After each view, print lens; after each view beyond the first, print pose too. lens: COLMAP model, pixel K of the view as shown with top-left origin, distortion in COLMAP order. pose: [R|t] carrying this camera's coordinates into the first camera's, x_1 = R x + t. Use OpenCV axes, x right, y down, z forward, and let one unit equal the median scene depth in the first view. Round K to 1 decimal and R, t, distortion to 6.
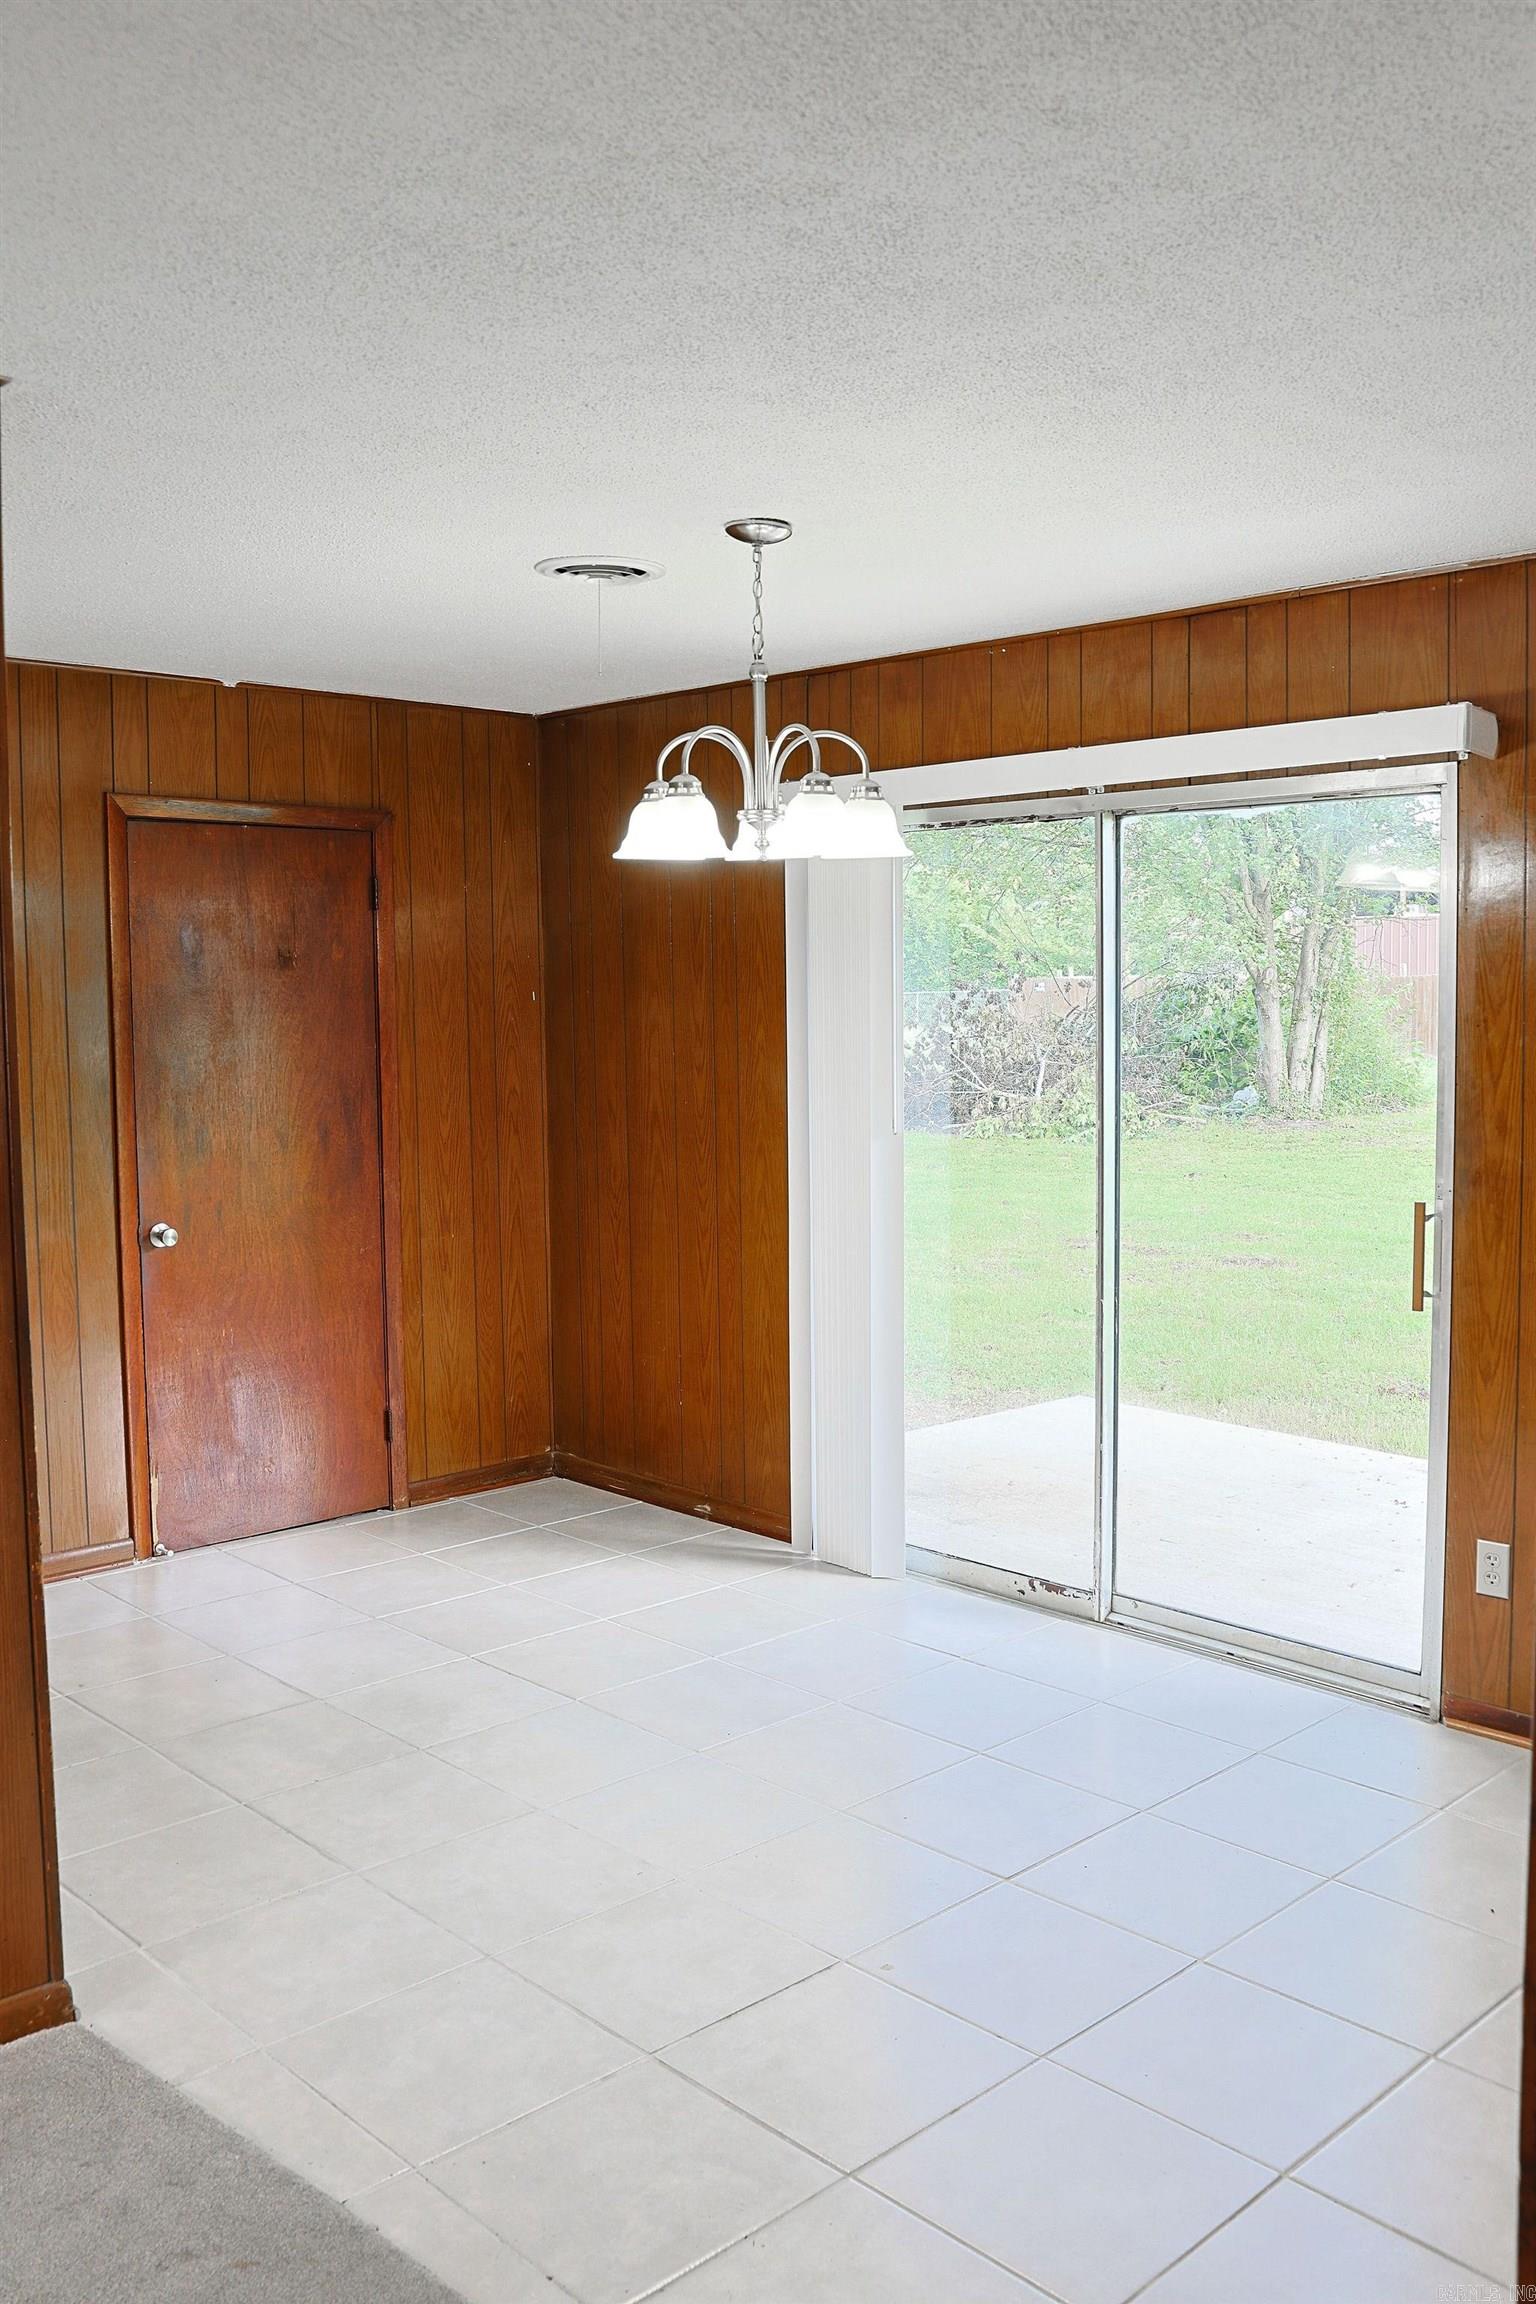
lens RADIAL K [[1936.6, 0, 794.6], [0, 1936.6, 1143.5], [0, 0, 1]] dist [-0.095269, 0.084414]
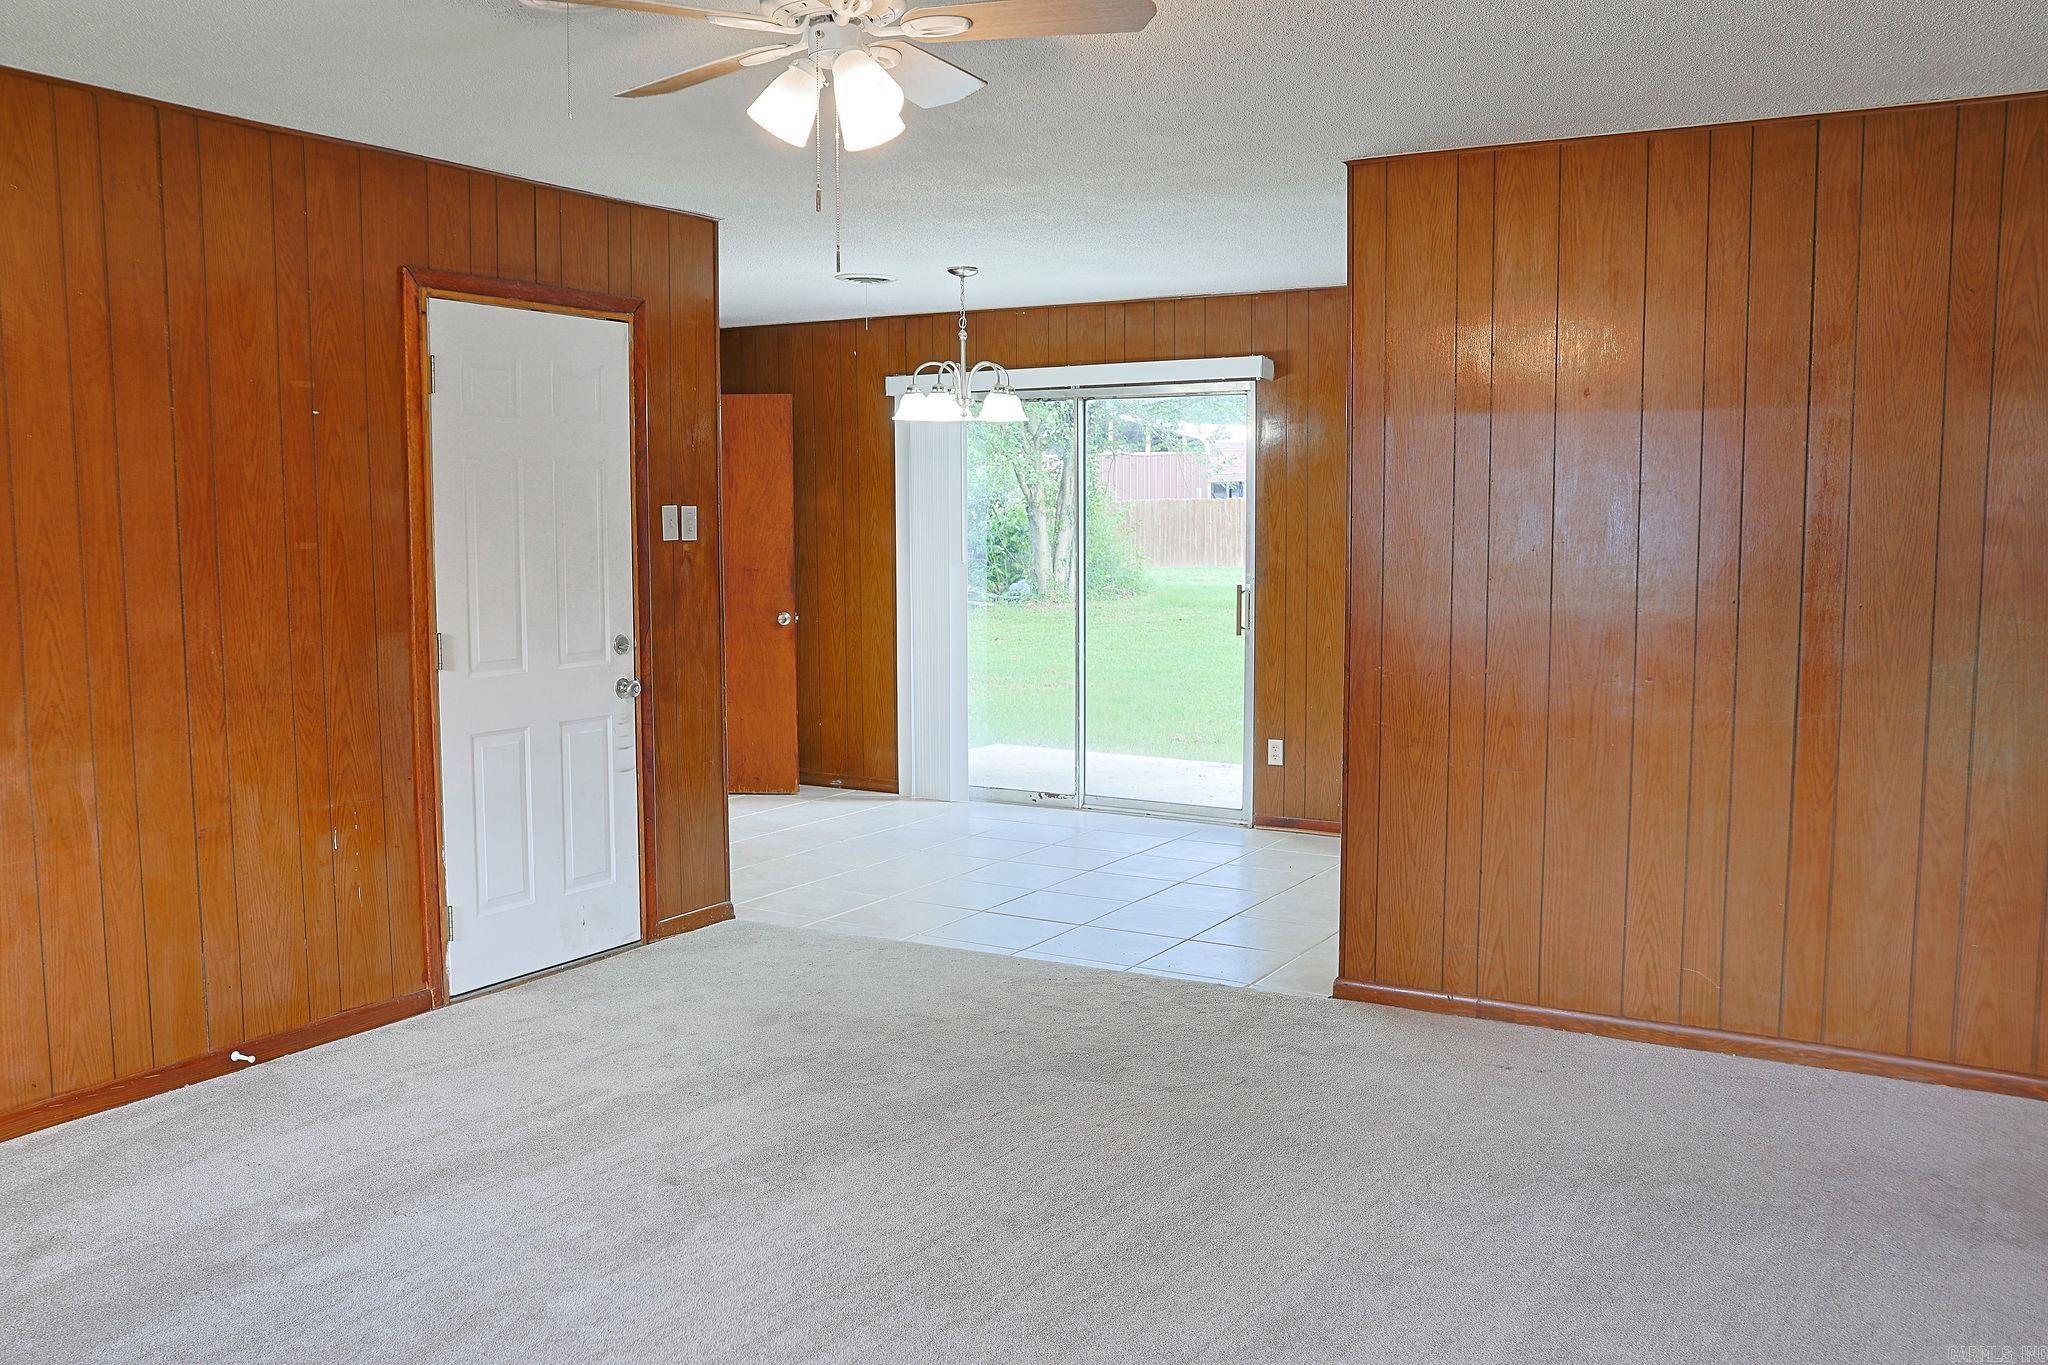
lens RADIAL K [[1738.8, 0, 1016.7], [0, 1738.8, 694.4], [0, 0, 1]] dist [-0.105307, 0.120285]
pose [[0.964539, -0.022345, 0.262994, -0.357297], [0.016586, 0.999572, 0.024096, 0.085299], [-0.263420, -0.018879, 0.964496, -0.676757]]
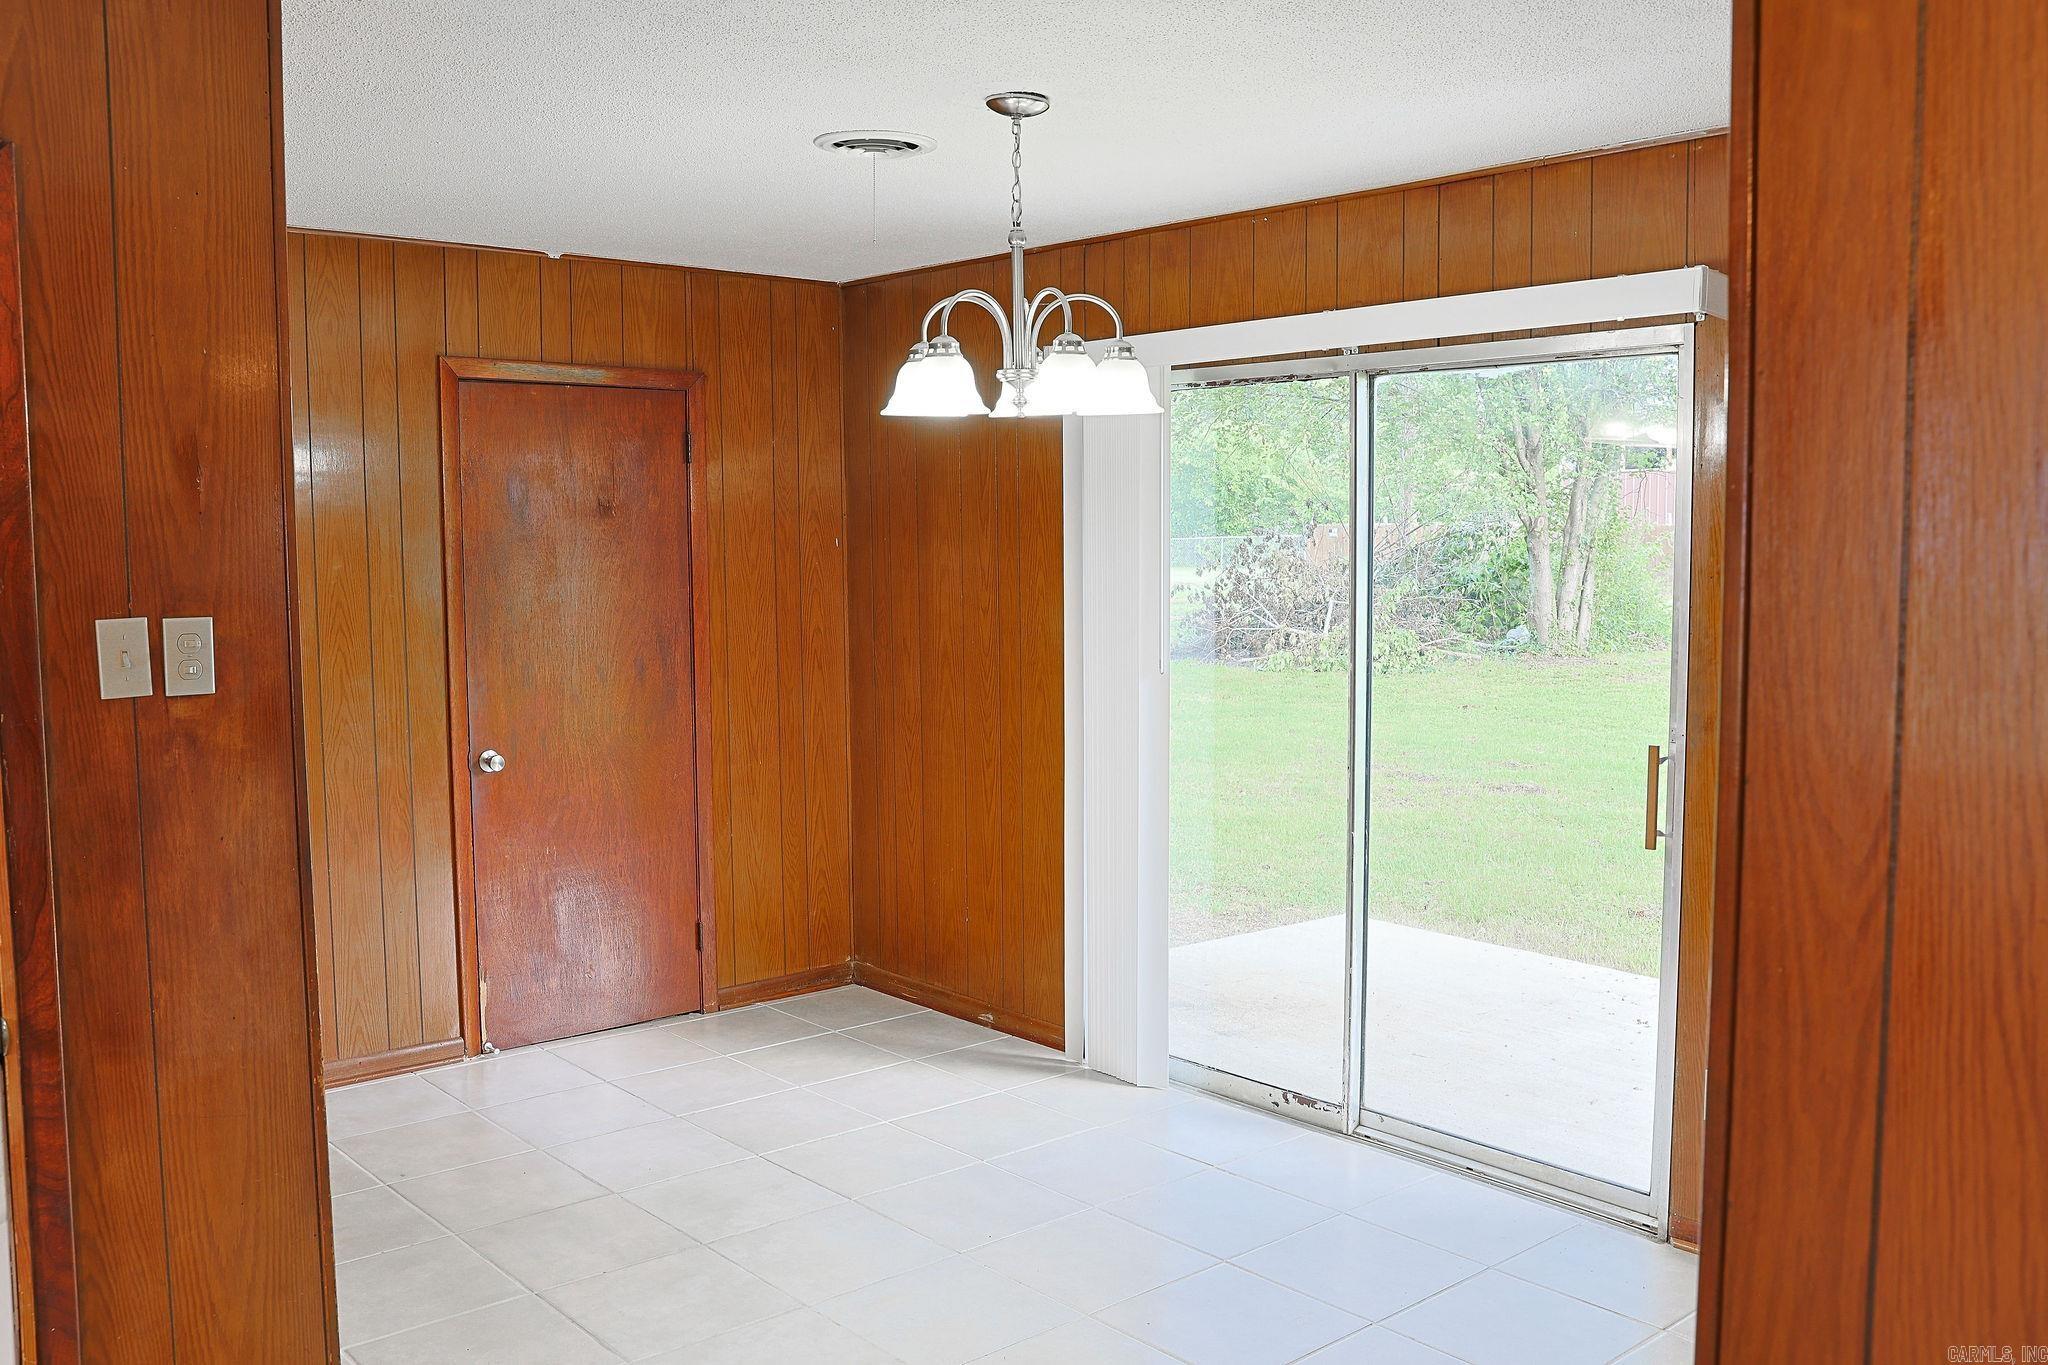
lens RADIAL K [[1738.8, 0, 1016.7], [0, 1738.8, 694.4], [0, 0, 1]] dist [-0.105307, 0.120285]
pose [[0.998370, 0.008181, -0.056476, 0.026801], [-0.007445, 0.999885, 0.013234, -0.005805], [0.056578, -0.012792, 0.998316, 0.039238]]
